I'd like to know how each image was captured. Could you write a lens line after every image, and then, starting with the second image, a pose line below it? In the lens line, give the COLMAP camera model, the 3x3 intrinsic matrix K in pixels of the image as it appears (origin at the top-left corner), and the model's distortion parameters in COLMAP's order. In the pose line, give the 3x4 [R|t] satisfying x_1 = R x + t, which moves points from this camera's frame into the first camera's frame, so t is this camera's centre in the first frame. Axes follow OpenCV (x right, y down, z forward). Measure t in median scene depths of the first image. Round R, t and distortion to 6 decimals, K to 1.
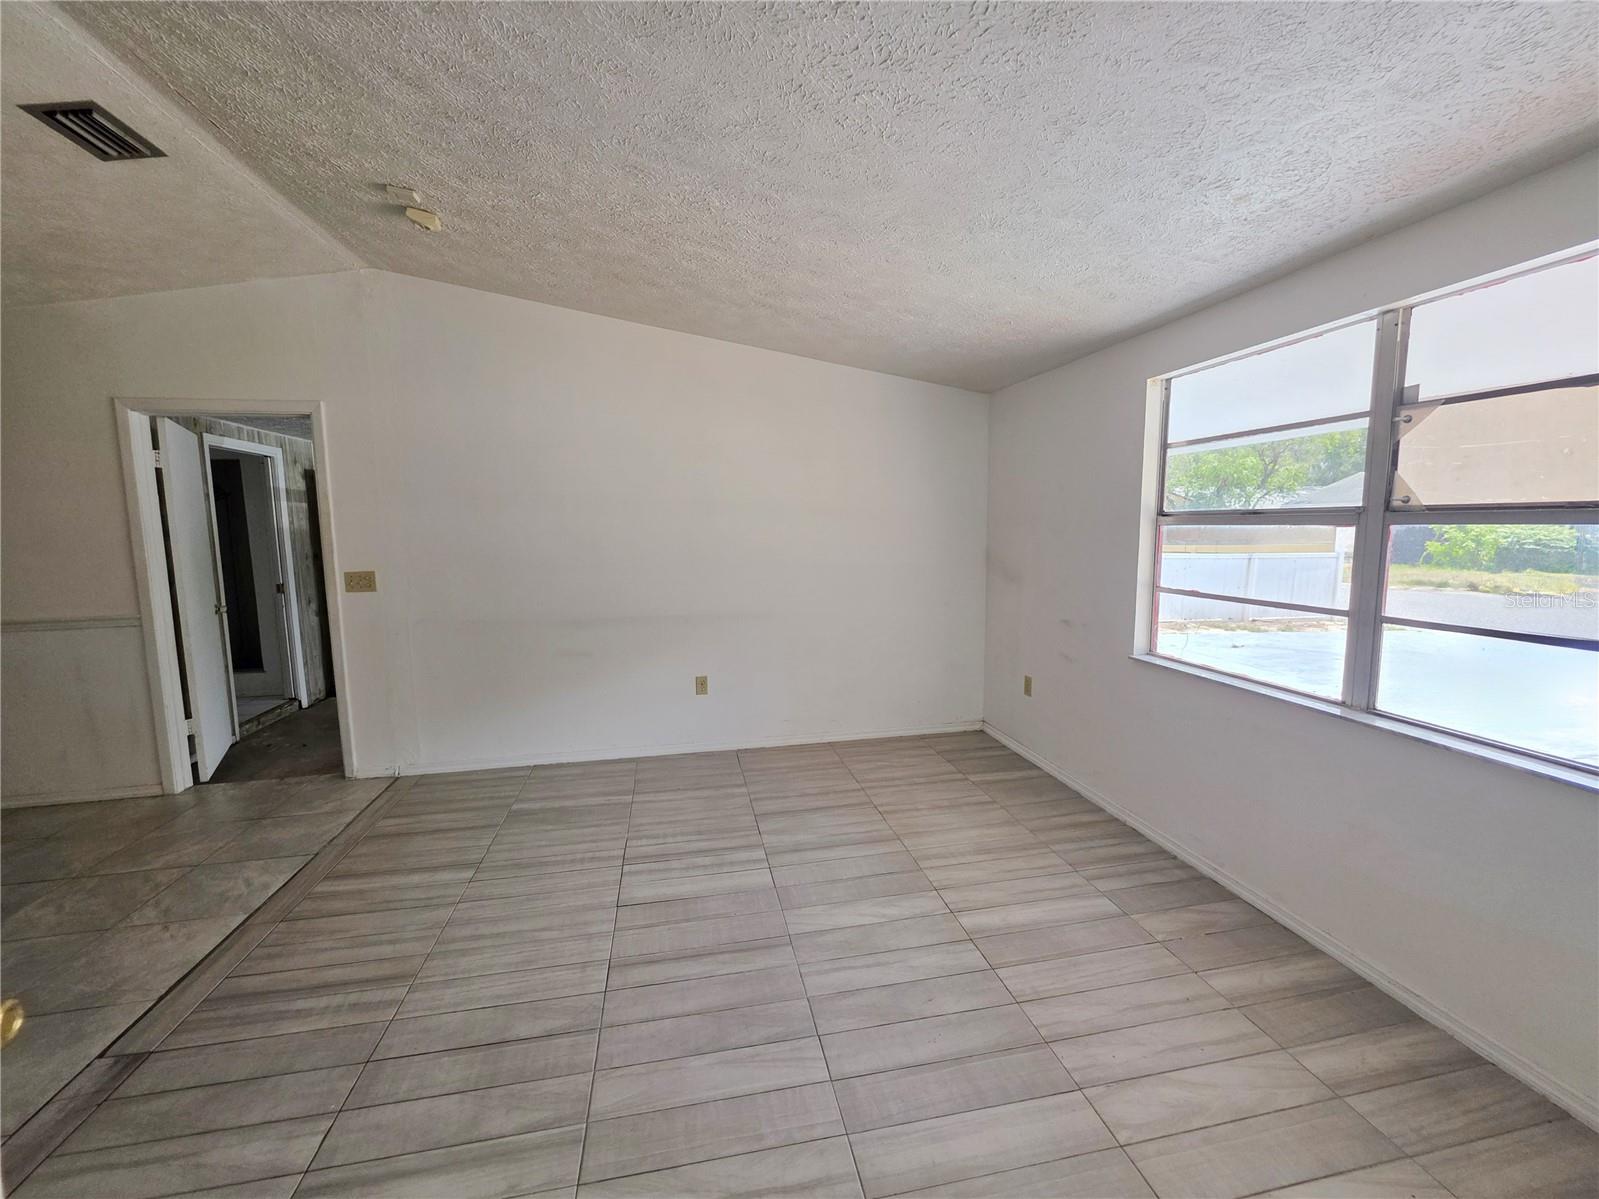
lens RADIAL K [[642.3, 0, 789.9], [0, 642.3, 598.4], [0, 0, 1]] dist [-0.000526, 0.000429]
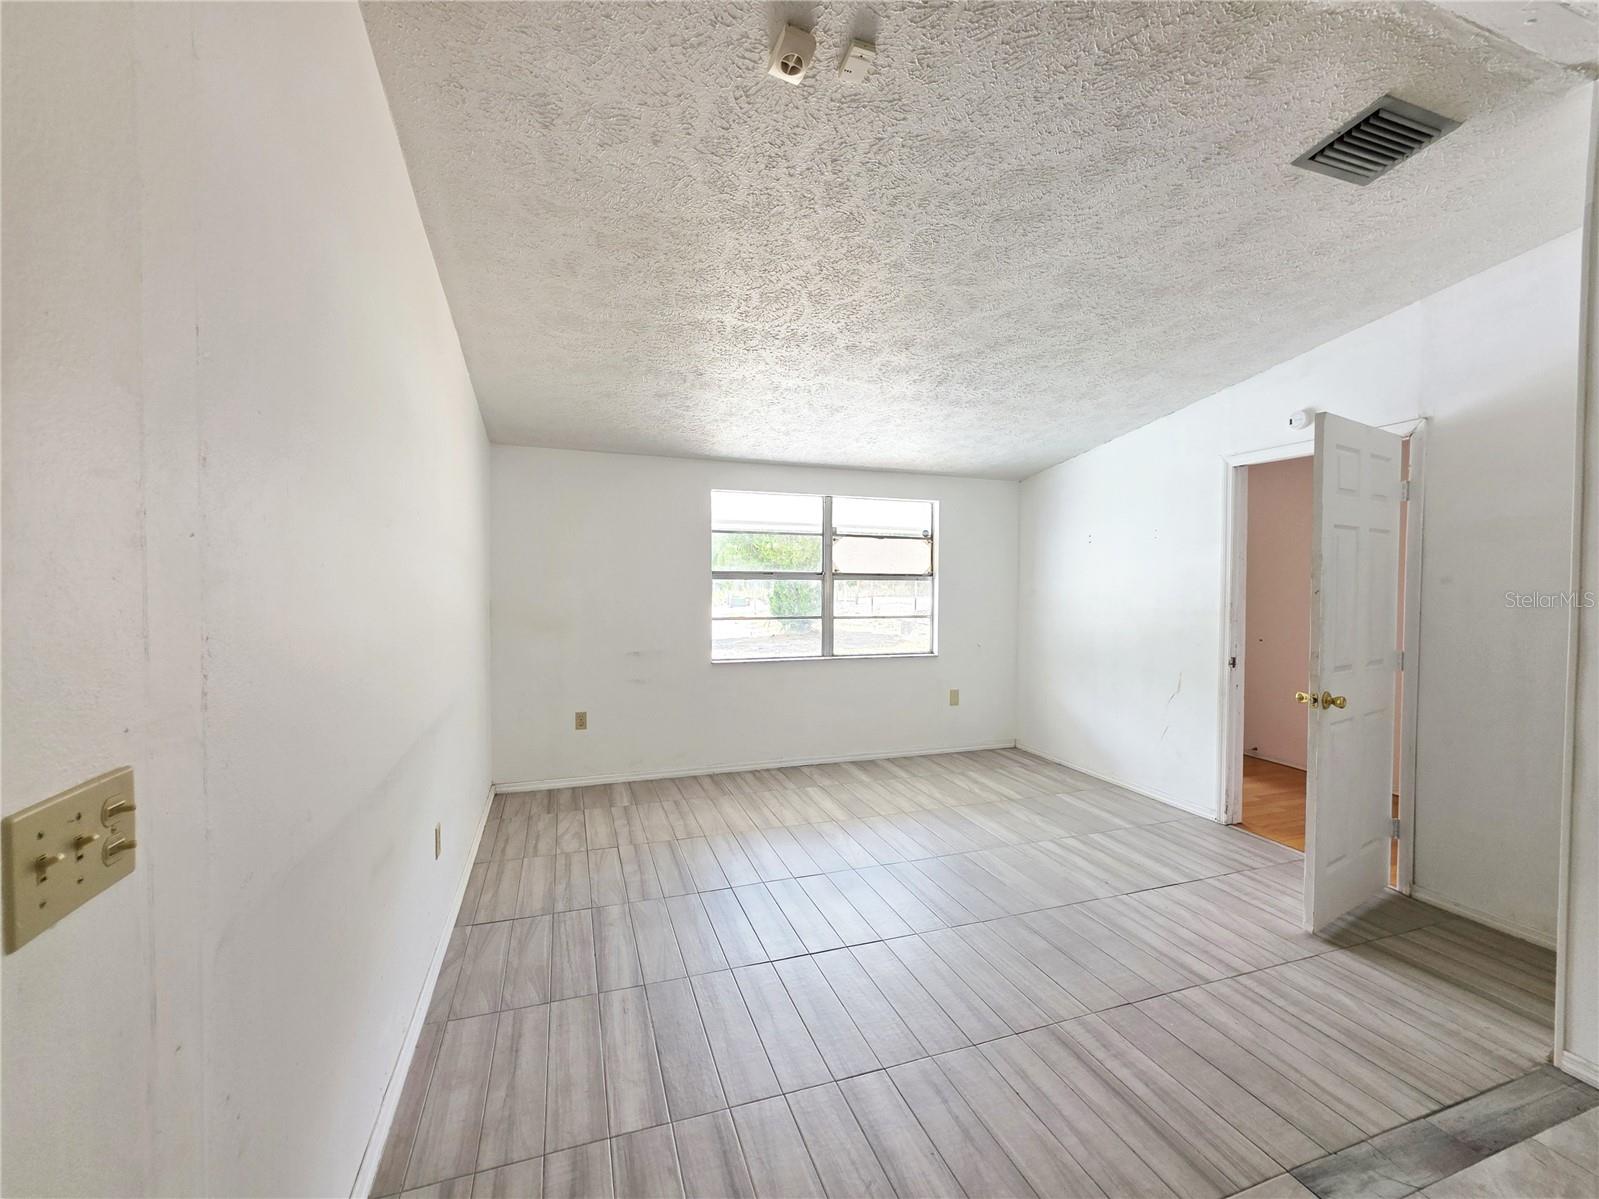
lens RADIAL K [[655.1, 0, 792.5], [0, 655.1, 598.6], [0, 0, 1]] dist [0.000276, 0.000262]
pose [[-0.145106, -0.014819, 0.989305, -1.454923], [0.109705, 0.993482, 0.030972, -0.126143], [-0.983315, 0.113026, -0.142534, 1.402267]]
